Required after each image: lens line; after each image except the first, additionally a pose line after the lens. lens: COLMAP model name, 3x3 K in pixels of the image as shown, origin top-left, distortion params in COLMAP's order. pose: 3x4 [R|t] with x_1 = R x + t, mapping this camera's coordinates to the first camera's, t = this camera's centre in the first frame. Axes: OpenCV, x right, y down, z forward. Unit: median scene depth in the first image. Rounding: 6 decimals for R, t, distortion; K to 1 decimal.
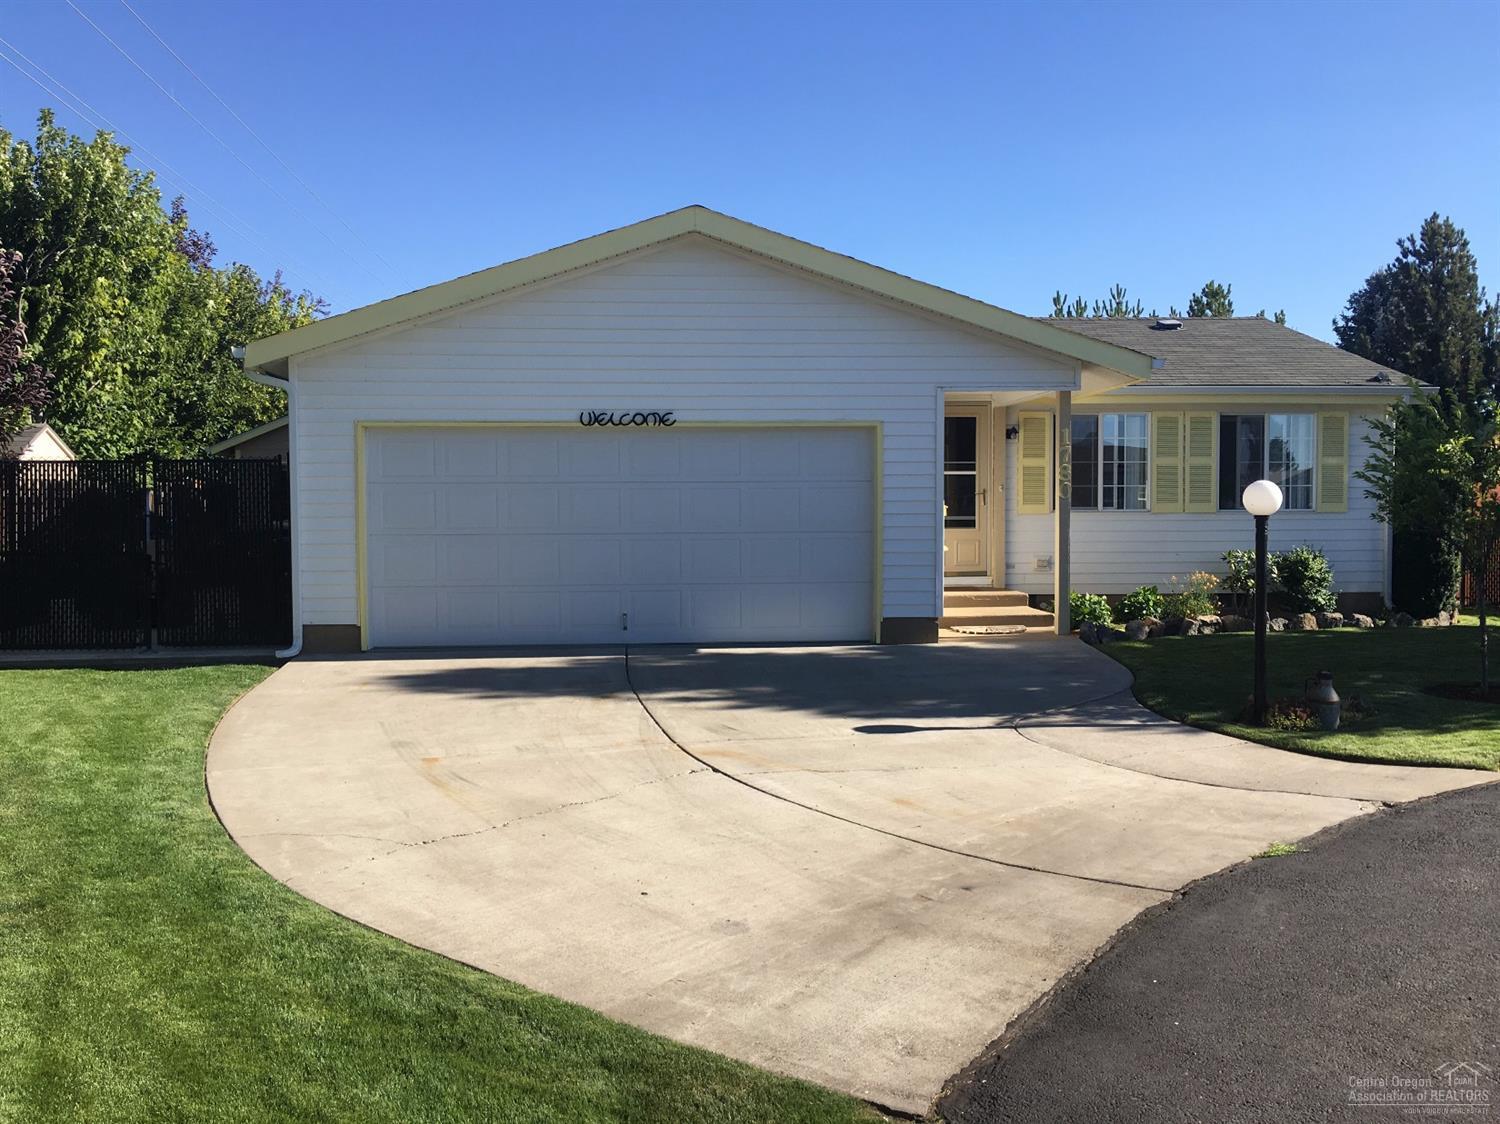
lens RADIAL K [[1288.1, 0, 750.0], [0, 1288.1, 562.0], [0, 0, 1]] dist [0.058877, -0.089733]
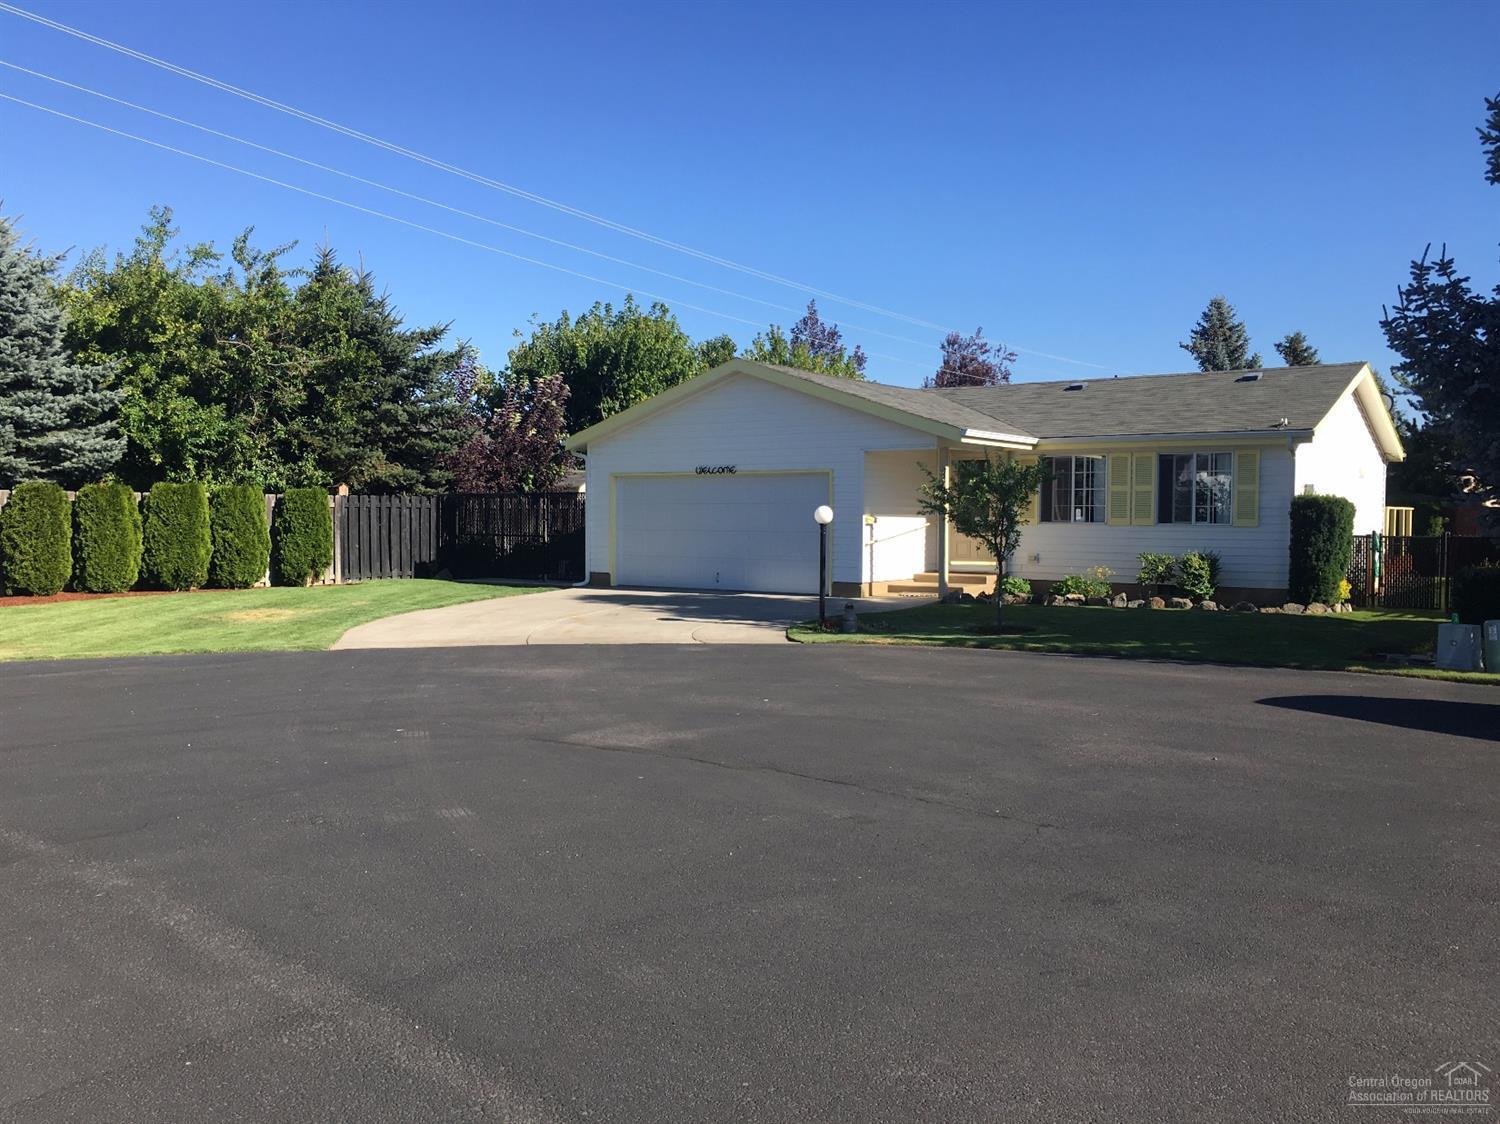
lens RADIAL K [[1288.1, 0, 750.0], [0, 1288.1, 562.0], [0, 0, 1]] dist [0.058877, -0.089733]
pose [[0.777137, 0.032026, -0.628516, 1.119021], [-0.037984, 0.999271, 0.003952, 0.014522], [0.628184, 0.020802, 0.777787, -0.431920]]
